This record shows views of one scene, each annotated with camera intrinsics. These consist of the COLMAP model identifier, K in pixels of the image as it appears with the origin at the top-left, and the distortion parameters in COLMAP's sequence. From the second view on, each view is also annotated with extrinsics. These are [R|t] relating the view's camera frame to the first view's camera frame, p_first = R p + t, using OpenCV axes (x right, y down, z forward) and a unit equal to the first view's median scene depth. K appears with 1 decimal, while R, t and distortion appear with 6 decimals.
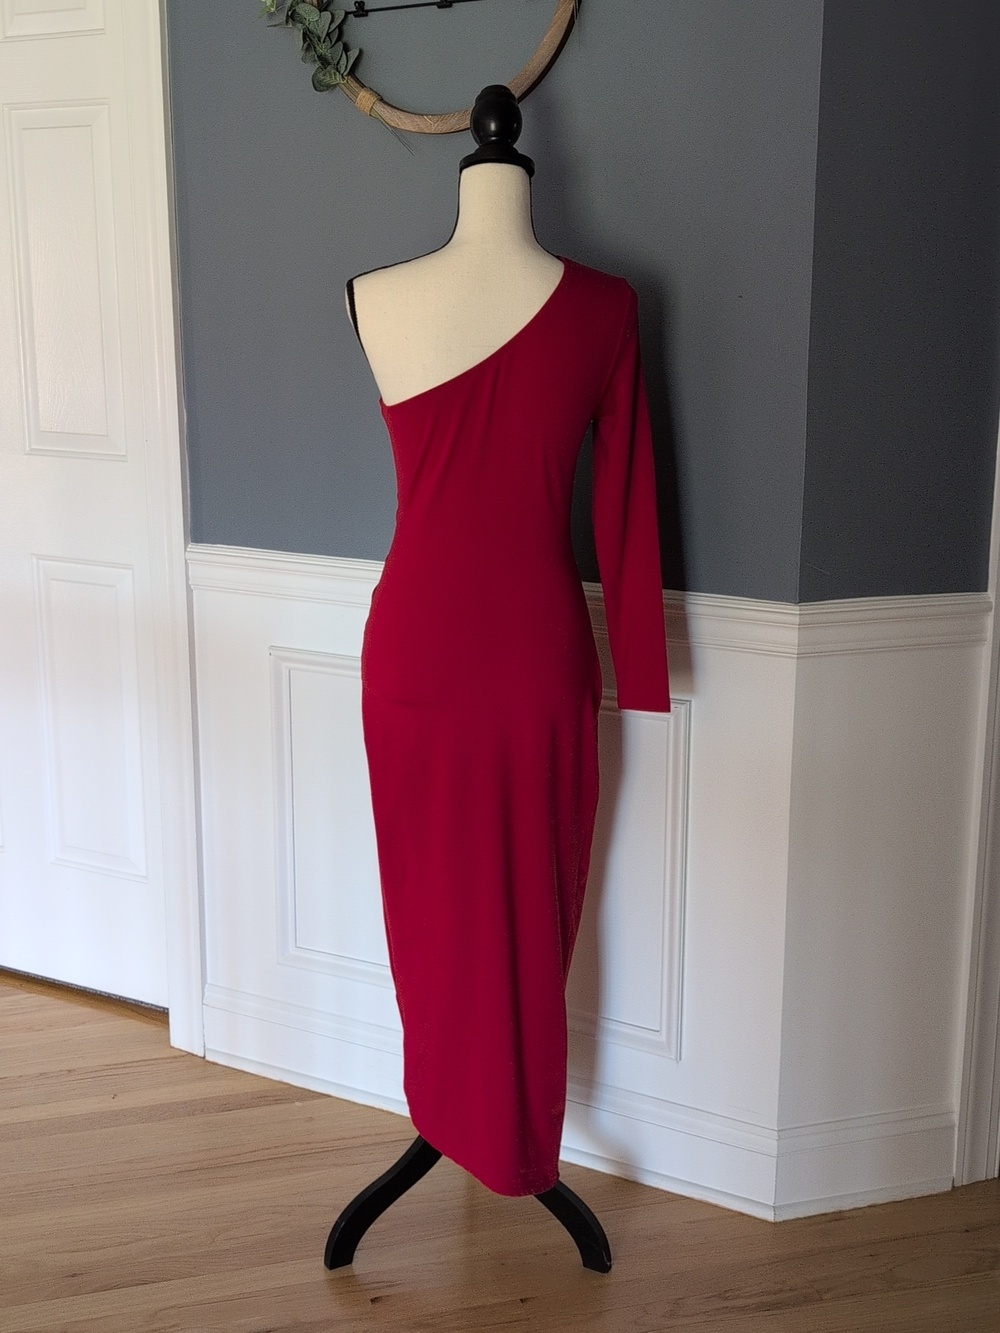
lens RADIAL K [[1571.4, 0, 487.5], [0, 1571.4, 662.7], [0, 0, 1]] dist [0.078932, 0.000000]
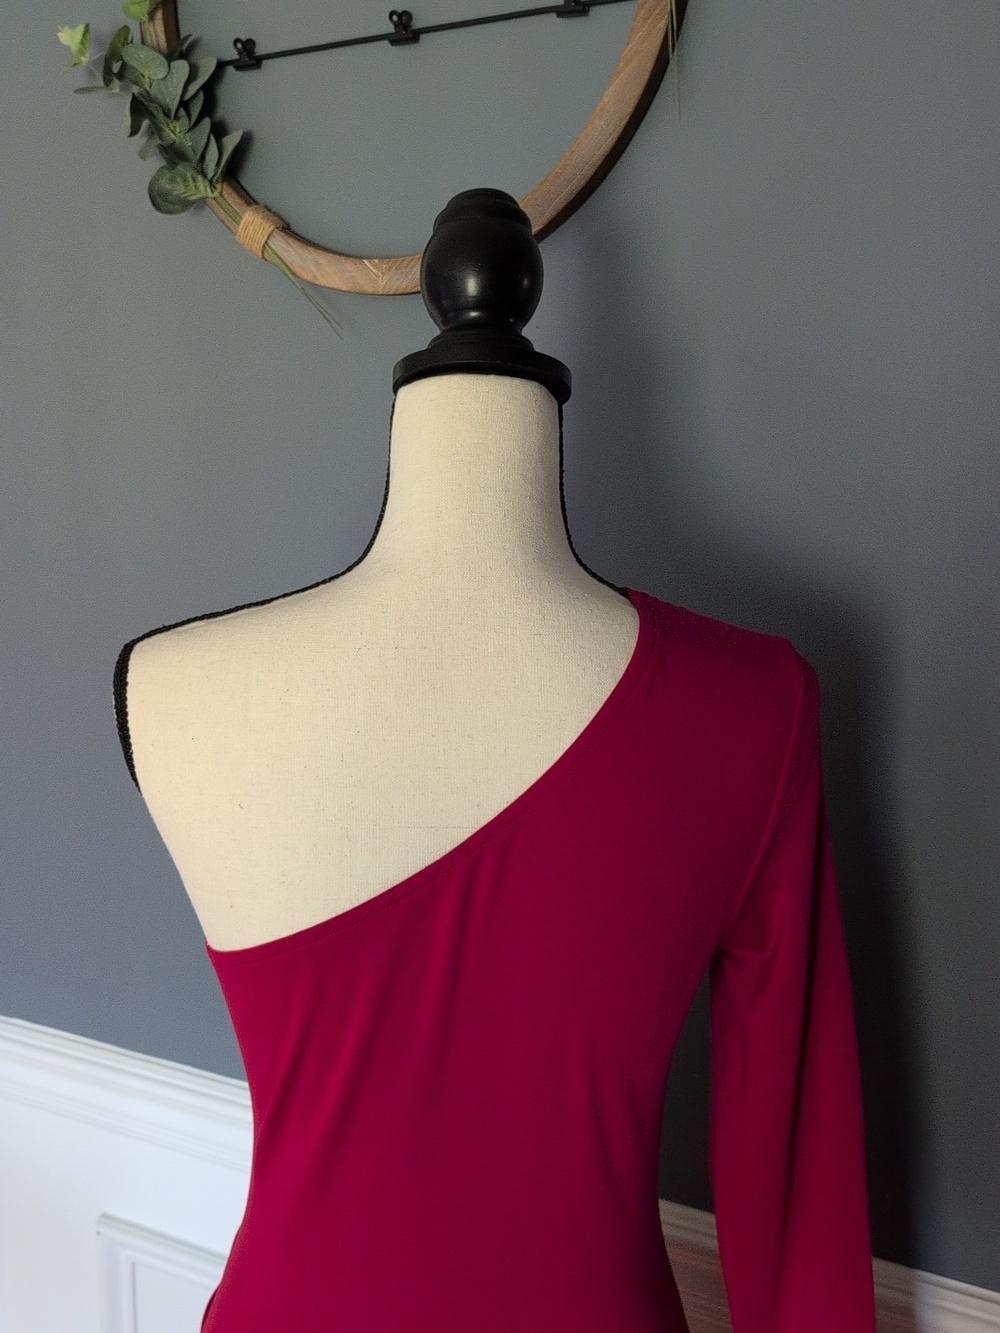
lens RADIAL K [[1571.4, 0, 508.8], [0, 1571.4, 664.7], [0, 0, 1]] dist [0.078932, 0.000000]
pose [[0.998561, 0.005719, -0.053316, 0.031457], [-0.009516, 0.997415, -0.071224, -0.181447], [0.052771, 0.071629, 0.996034, 0.513389]]
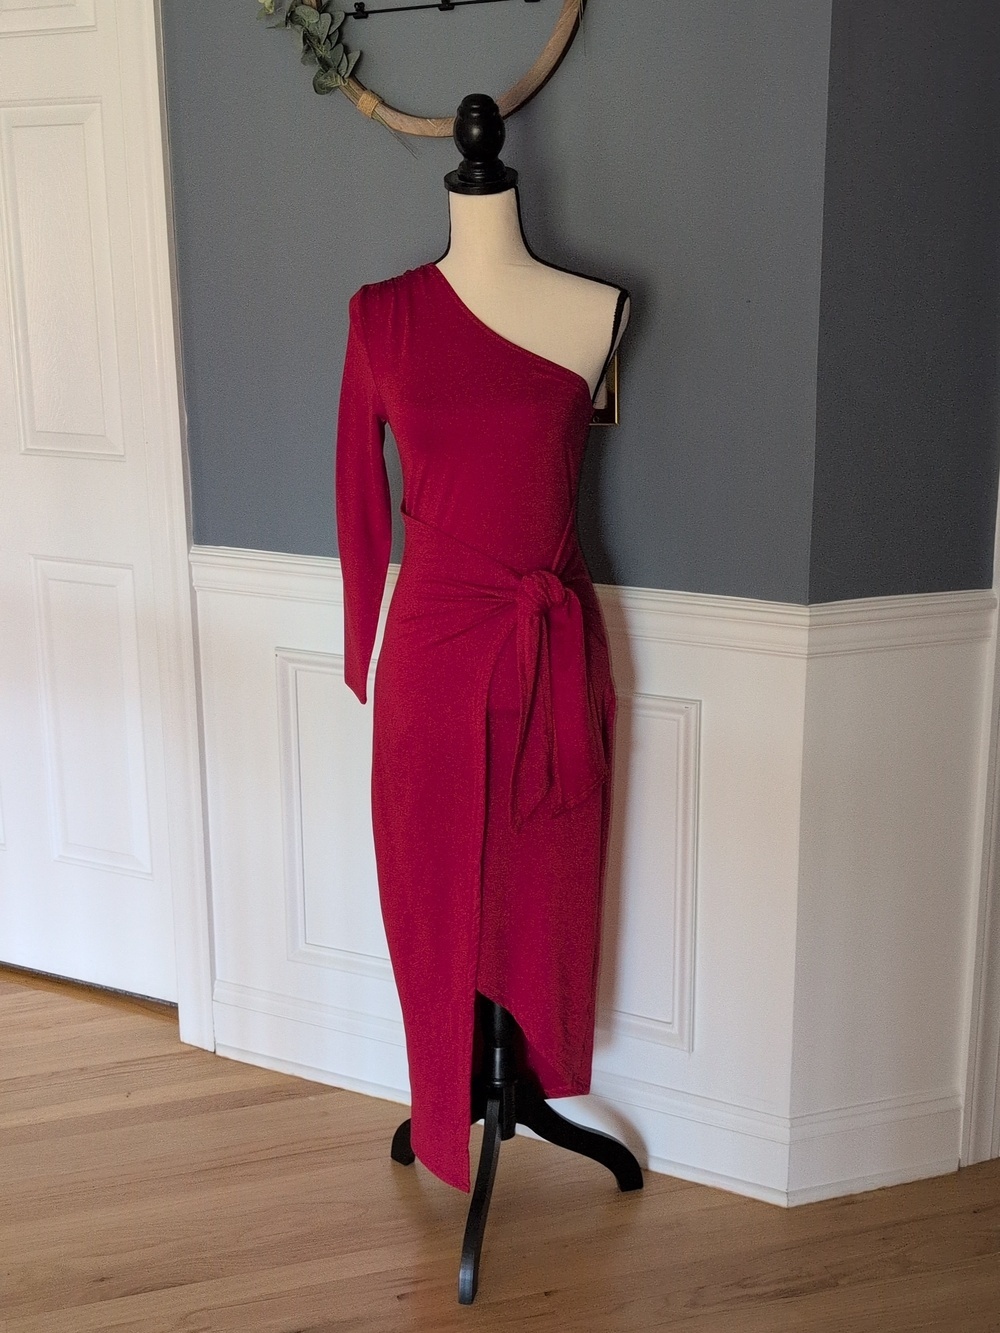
lens RADIAL K [[1571.4, 0, 488.8], [0, 1571.4, 662.2], [0, 0, 1]] dist [0.078932, 0.000000]
pose [[0.999580, -0.016651, 0.023704, -0.029898], [0.016003, 0.999500, 0.027273, -0.029650], [-0.024146, -0.026882, 0.999347, -0.006423]]
